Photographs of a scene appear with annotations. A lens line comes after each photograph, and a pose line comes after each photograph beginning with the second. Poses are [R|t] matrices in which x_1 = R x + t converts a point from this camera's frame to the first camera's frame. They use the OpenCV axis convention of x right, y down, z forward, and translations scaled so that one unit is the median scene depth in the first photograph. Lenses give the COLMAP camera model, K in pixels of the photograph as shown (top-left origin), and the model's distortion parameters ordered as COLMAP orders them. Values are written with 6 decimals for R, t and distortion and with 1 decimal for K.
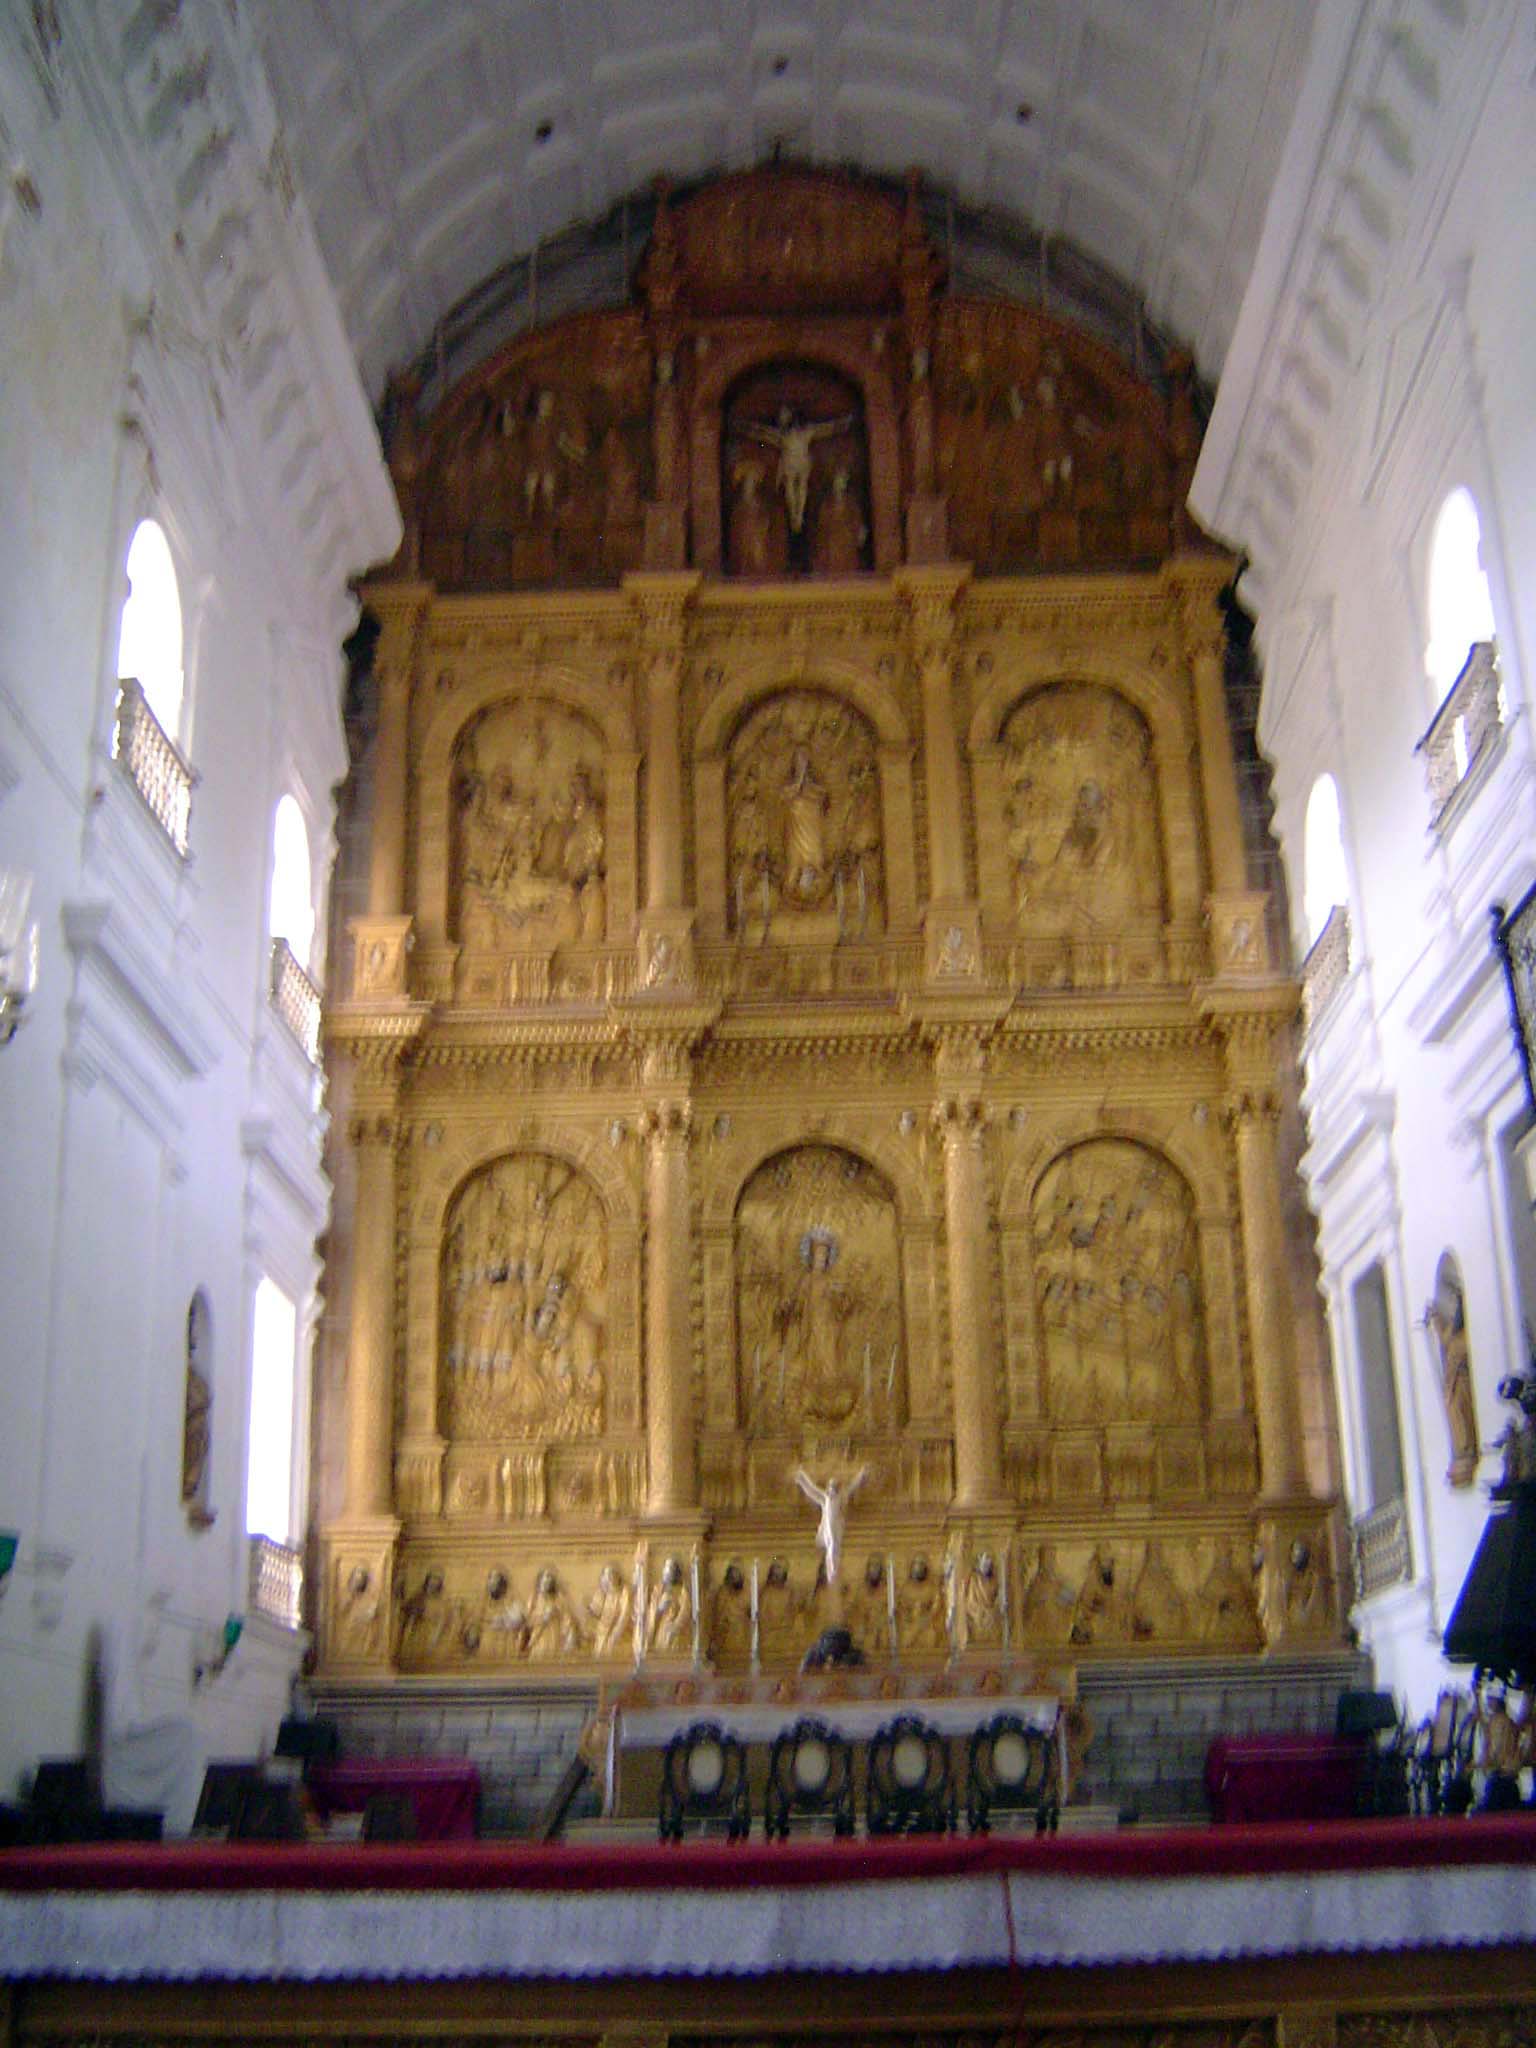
lens RADIAL K [[2286.7, 0, 768.0], [0, 2286.7, 1024.0], [0, 0, 1]] dist [-0.064502, -0.005735]
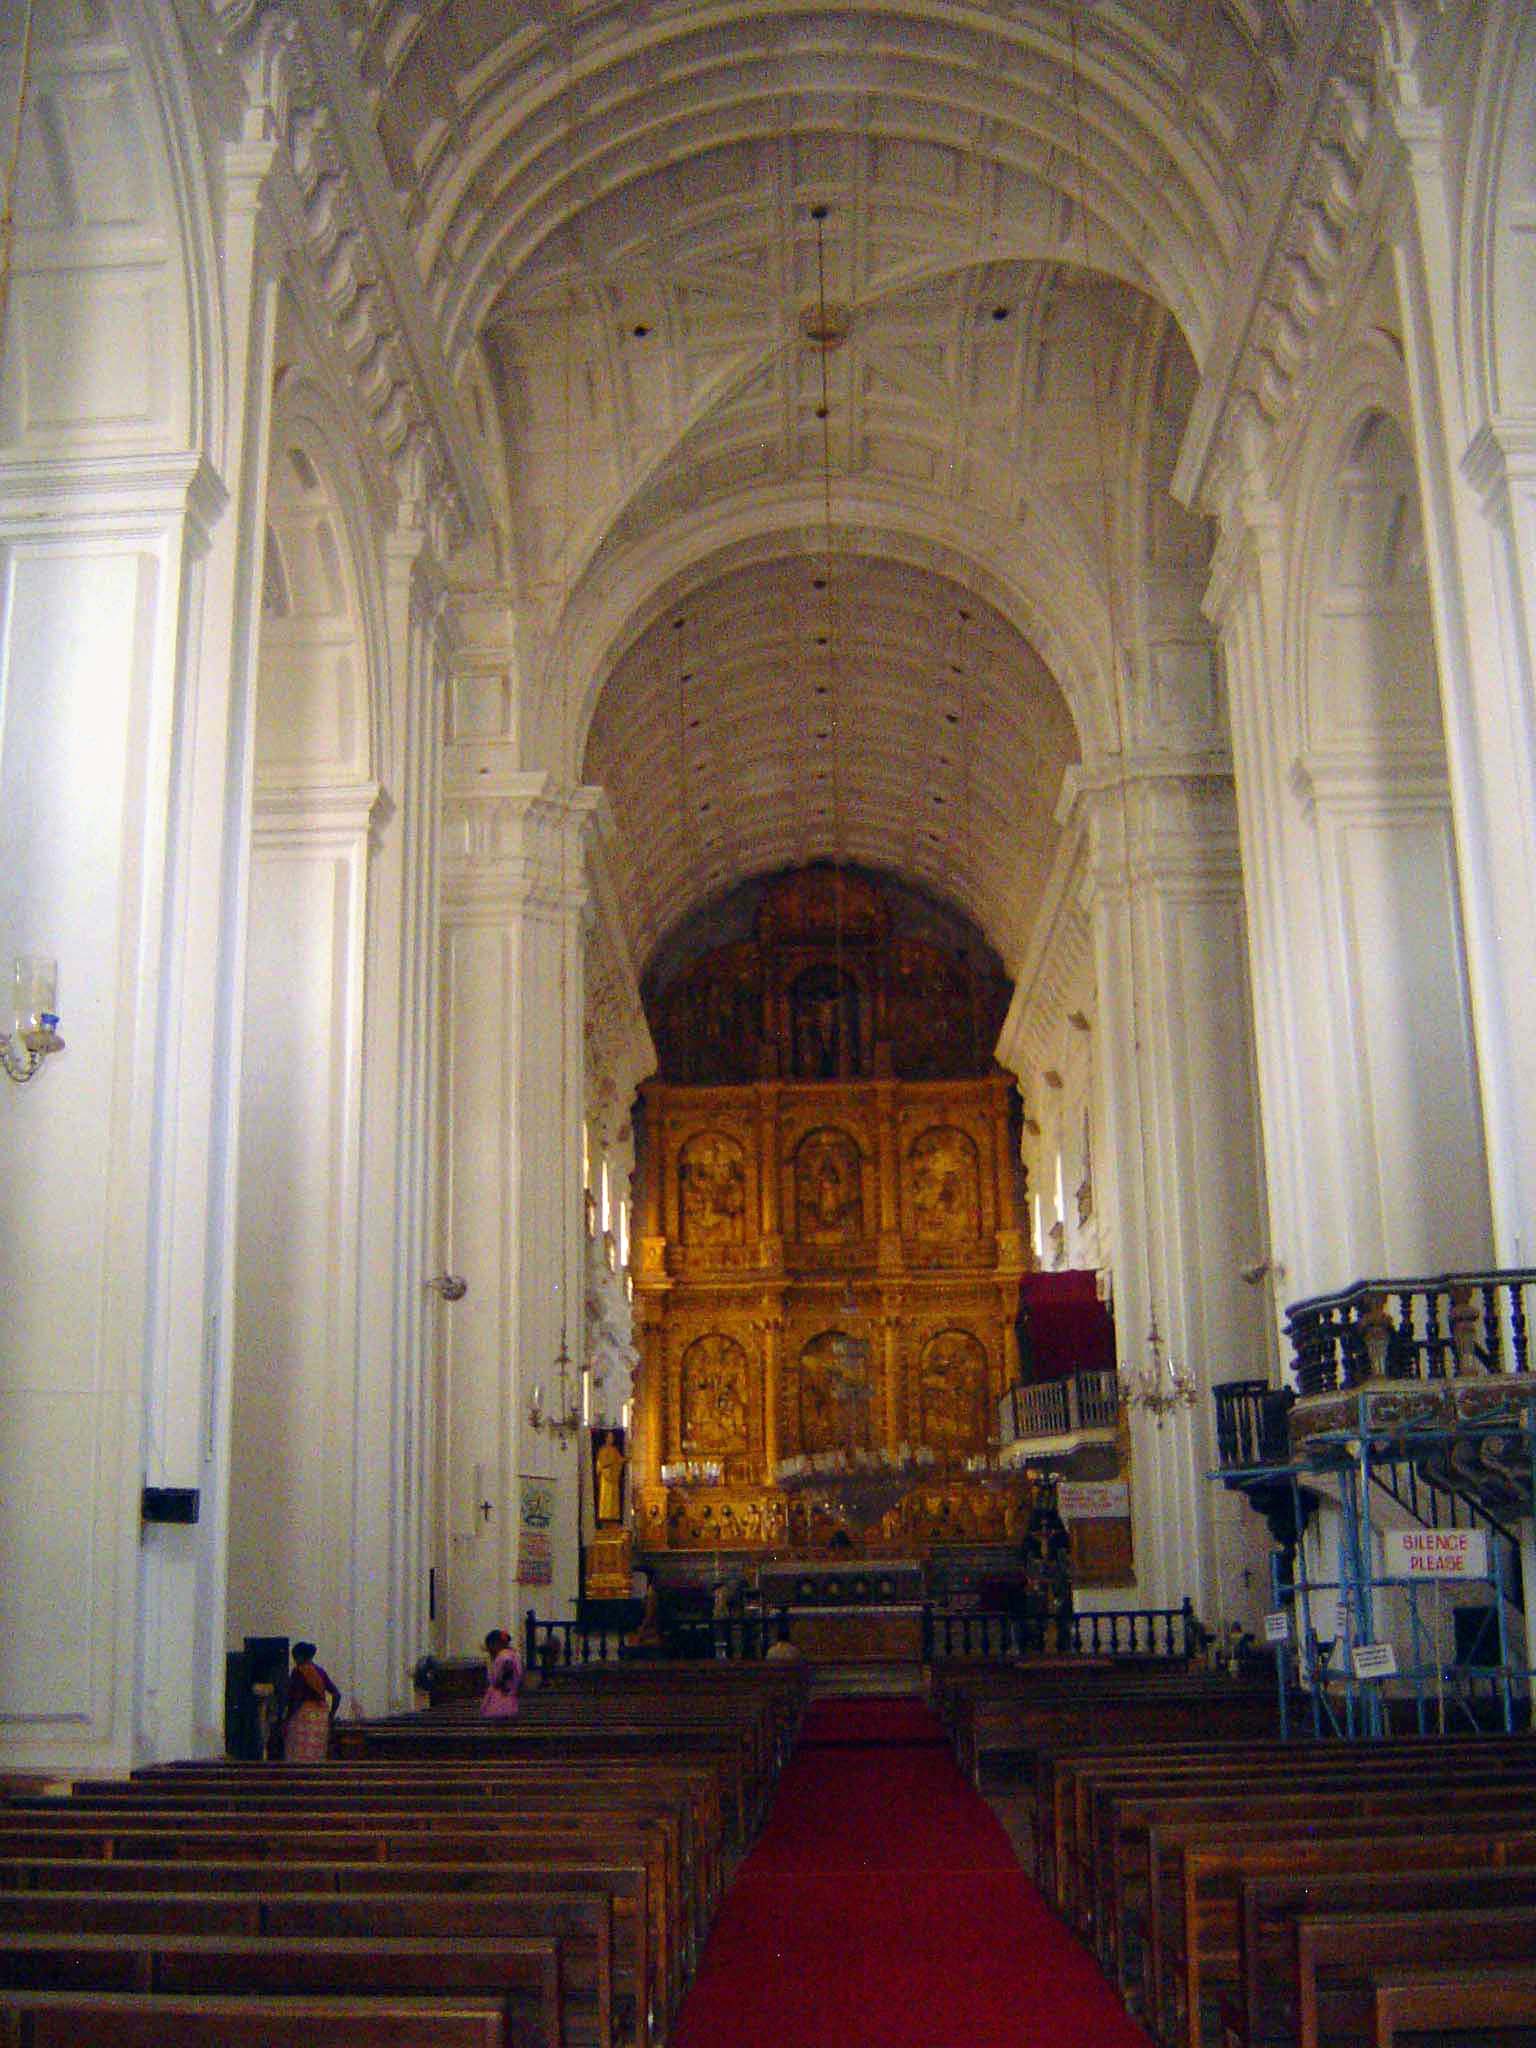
lens RADIAL K [[2325.3, 0, 768.0], [0, 2325.3, 1024.0], [0, 0, 1]] dist [-0.008440, 0.000207]
pose [[0.999988, 0.004828, -0.001018, -0.046469], [-0.004712, 0.995593, 0.093656, -0.497503], [0.001465, -0.093650, 0.995604, -1.415069]]
